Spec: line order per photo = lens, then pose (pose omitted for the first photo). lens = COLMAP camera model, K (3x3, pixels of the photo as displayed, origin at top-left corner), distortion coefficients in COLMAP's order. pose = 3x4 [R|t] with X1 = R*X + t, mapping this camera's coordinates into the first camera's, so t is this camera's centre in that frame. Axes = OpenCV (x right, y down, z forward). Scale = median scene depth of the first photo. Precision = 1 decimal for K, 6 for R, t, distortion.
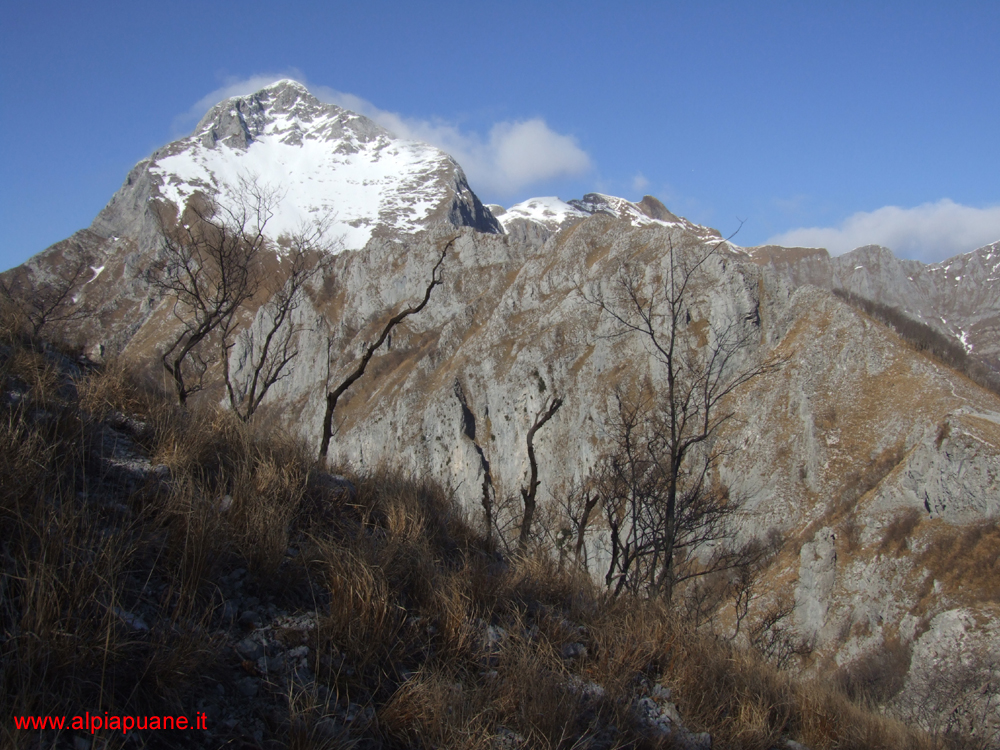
lens RADIAL K [[1060.9, 0, 500.0], [0, 1060.9, 375.0], [0, 0, 1]] dist [-0.098015, 0.020244]
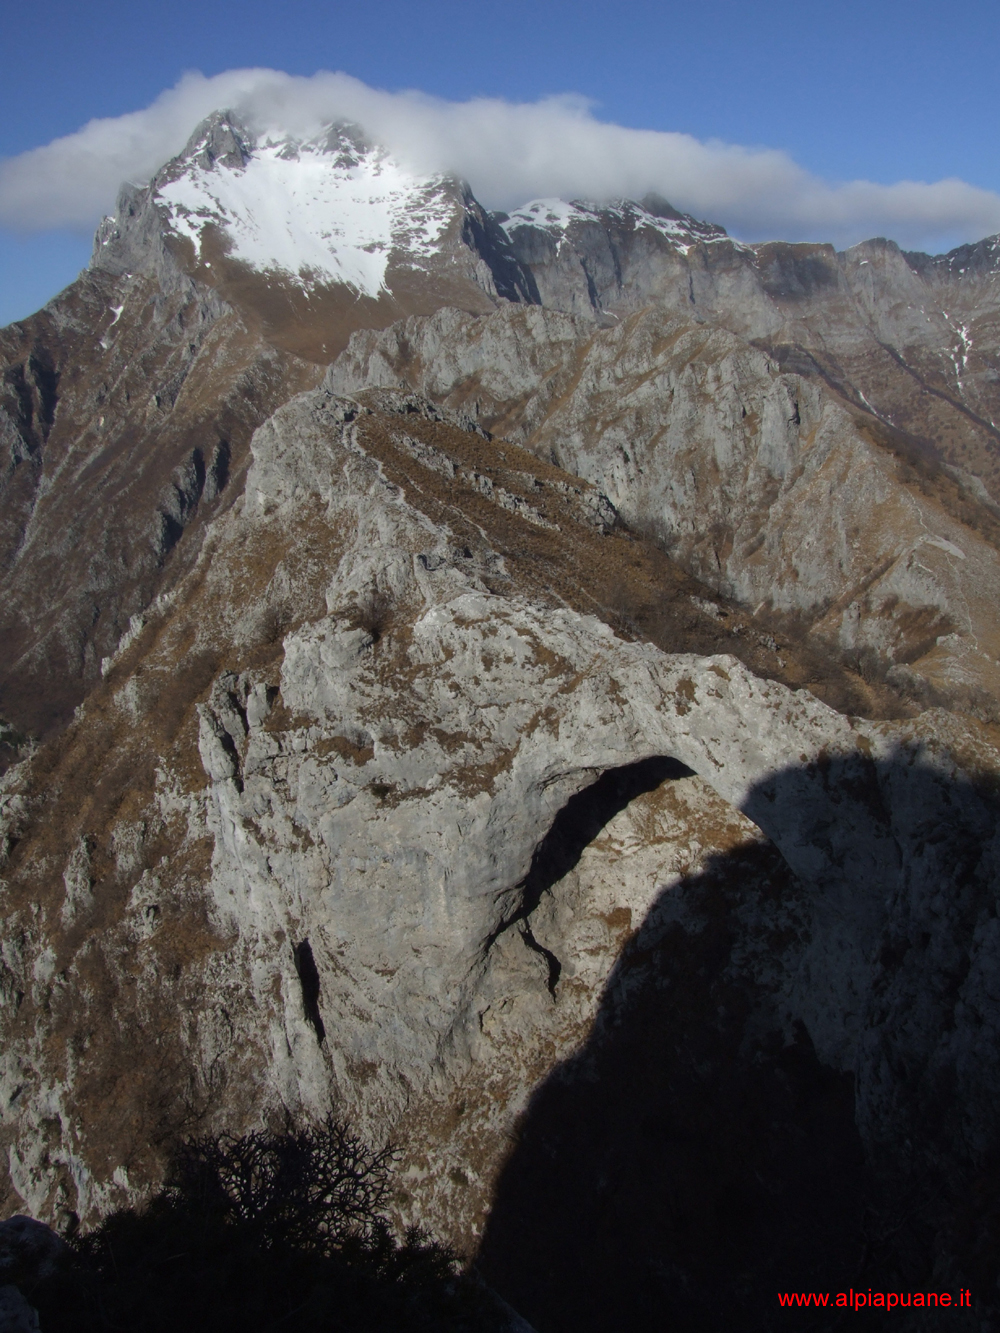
lens RADIAL K [[1133.8, 0, 522.7], [0, 1133.8, 673.0], [0, 0, 1]] dist [-0.153545, 0.137691]
pose [[0.998116, -0.051463, 0.033406, -0.049900], [0.040346, 0.960721, 0.274568, -0.041229], [-0.046224, -0.272703, 0.960987, -0.133035]]
